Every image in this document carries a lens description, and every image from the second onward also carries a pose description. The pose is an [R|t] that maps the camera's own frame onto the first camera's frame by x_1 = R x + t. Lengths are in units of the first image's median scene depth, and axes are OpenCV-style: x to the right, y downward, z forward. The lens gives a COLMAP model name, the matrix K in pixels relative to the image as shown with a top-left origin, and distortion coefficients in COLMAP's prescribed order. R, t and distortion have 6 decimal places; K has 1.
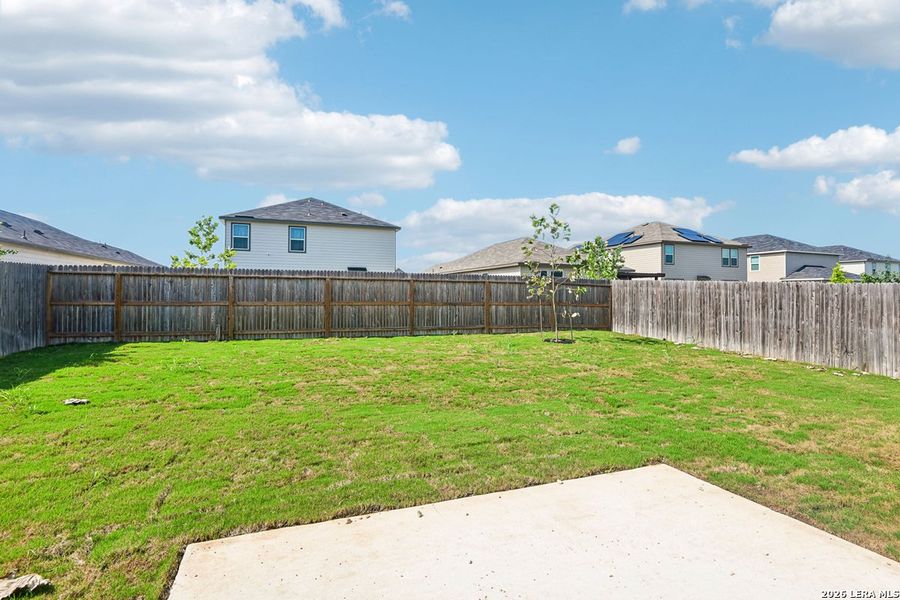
lens RADIAL K [[414.0, 0, 445.9], [0, 414.0, 296.9], [0, 0, 1]] dist [-0.001176, -0.007605]
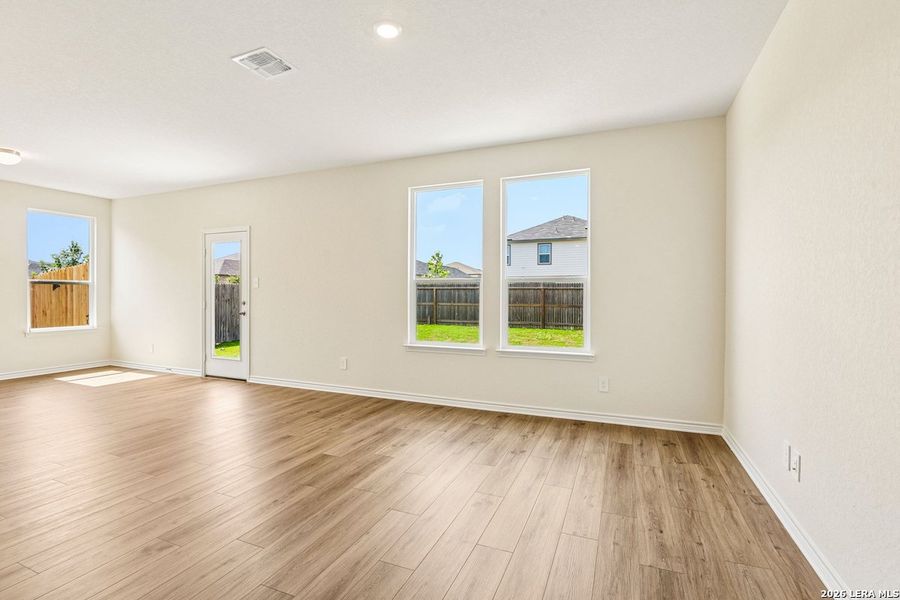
lens RADIAL K [[412.5, 0, 451.8], [0, 412.5, 303.6], [0, 0, 1]] dist [-0.015949, -0.001020]
pose [[0.735470, 0.010582, -0.677475, 0.608880], [-0.005778, 0.999940, 0.009346, -0.001519], [0.677533, -0.002959, 0.735487, -0.203017]]
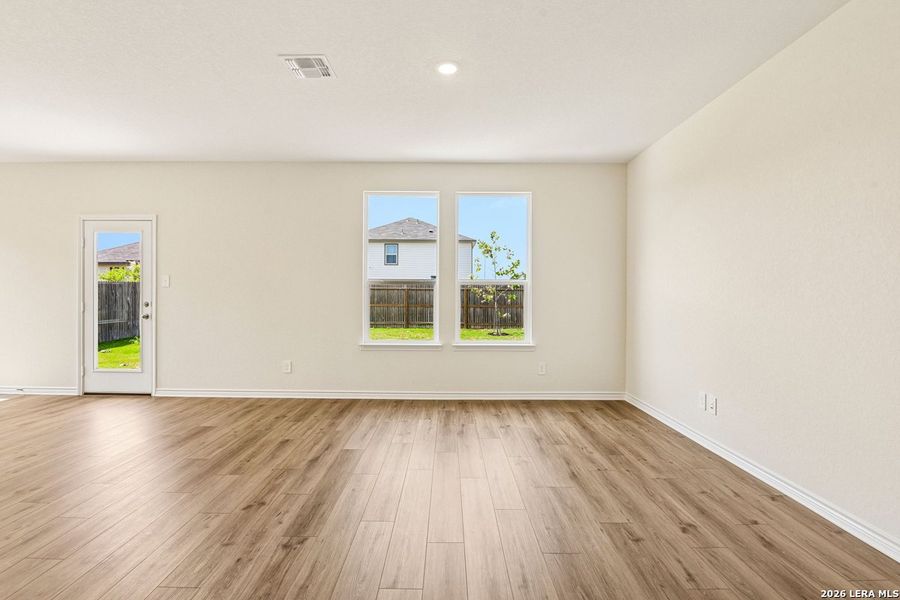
lens RADIAL K [[422.6, 0, 445.4], [0, 422.6, 302.8], [0, 0, 1]] dist [-0.001476, -0.008519]
pose [[0.936325, 0.005608, -0.351089, 0.537217], [-0.004030, 0.999978, 0.005227, -0.001225], [0.351111, -0.003479, 0.936328, -0.296285]]
